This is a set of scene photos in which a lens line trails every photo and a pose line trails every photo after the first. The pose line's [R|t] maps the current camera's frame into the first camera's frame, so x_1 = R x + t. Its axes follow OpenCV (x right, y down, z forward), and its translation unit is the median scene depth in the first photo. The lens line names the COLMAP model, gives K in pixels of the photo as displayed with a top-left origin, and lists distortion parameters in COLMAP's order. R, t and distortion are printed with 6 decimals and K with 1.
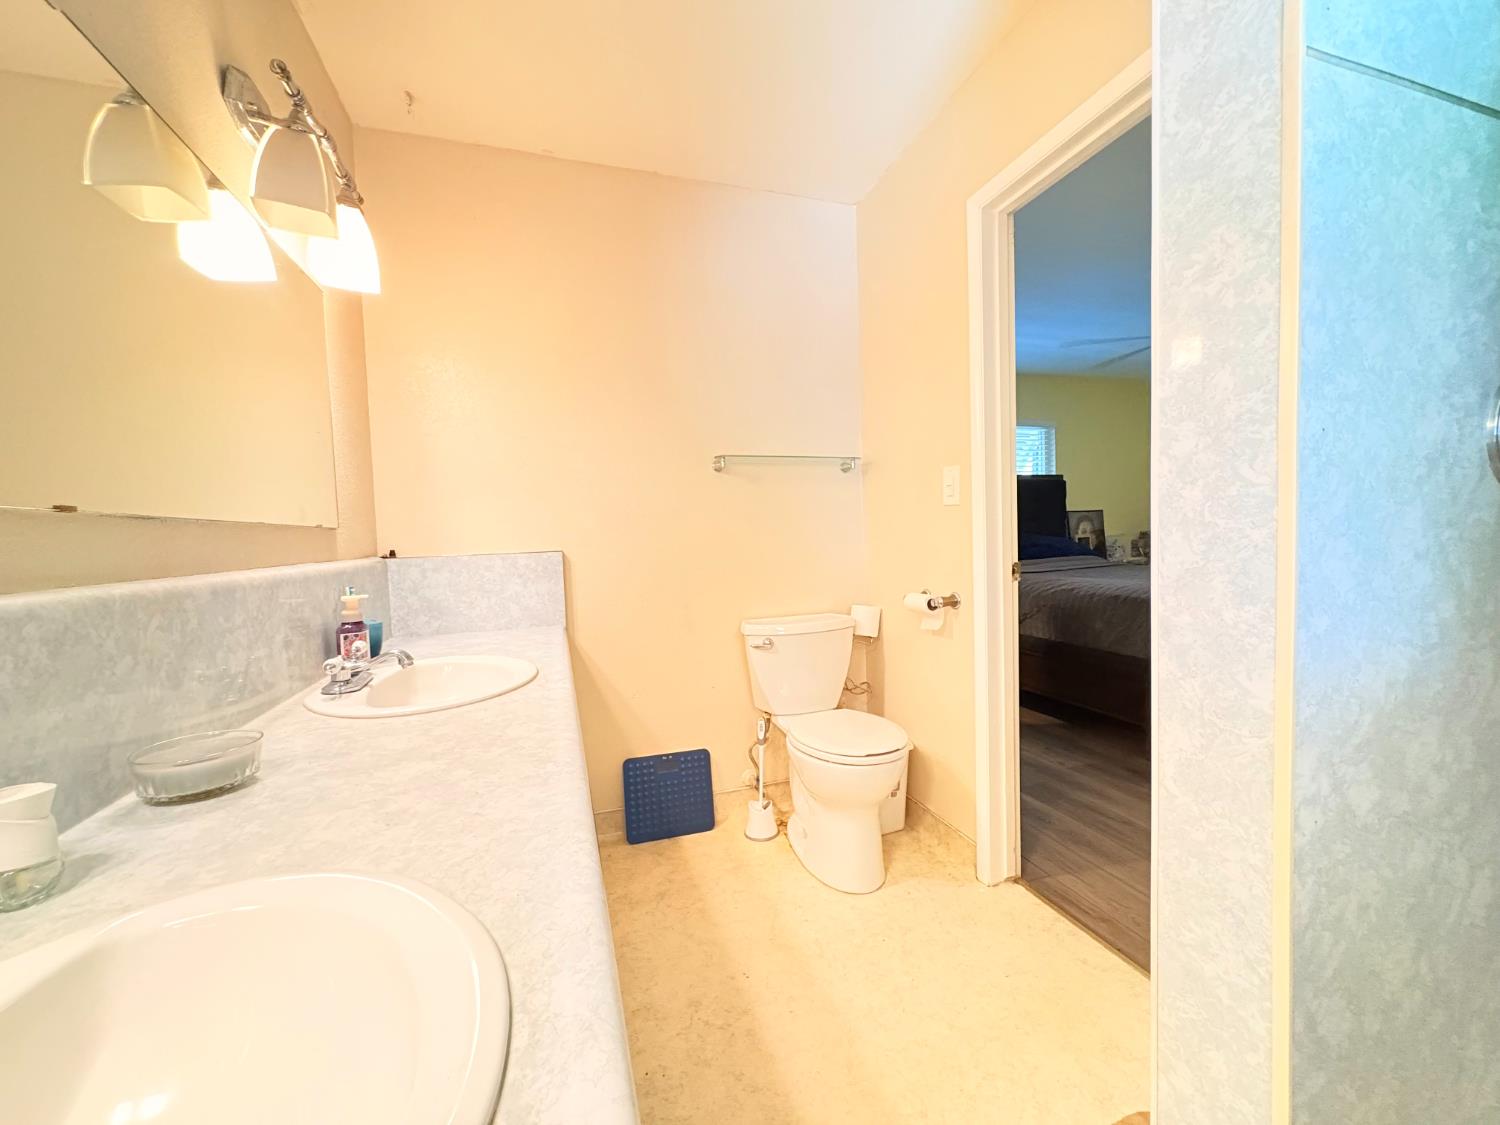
lens RADIAL K [[597.5, 0, 752.1], [0, 597.5, 561.4], [0, 0, 1]] dist [-0.000389, 0.000145]
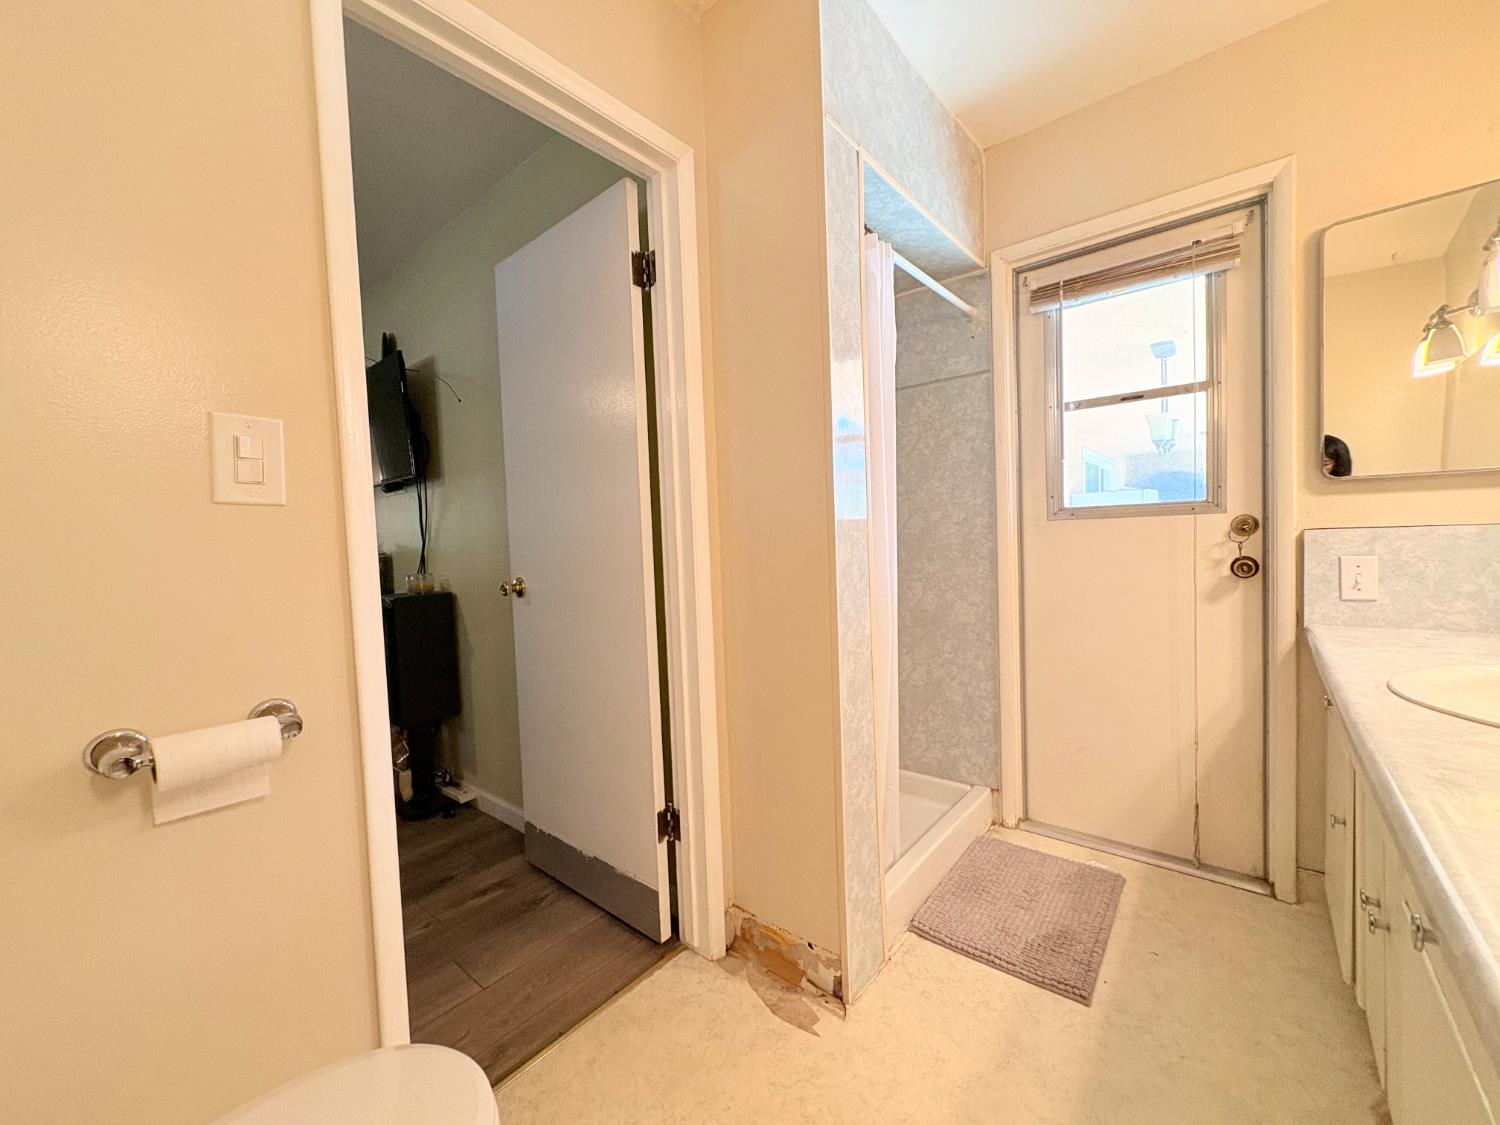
lens RADIAL K [[597.5, 0, 752.1], [0, 597.5, 561.4], [0, 0, 1]] dist [-0.000389, 0.000145]
pose [[-0.526624, 0.015777, 0.849952, -0.529283], [0.093343, 0.994855, 0.039368, -0.082734], [-0.844958, 0.100069, -0.525388, 2.137478]]
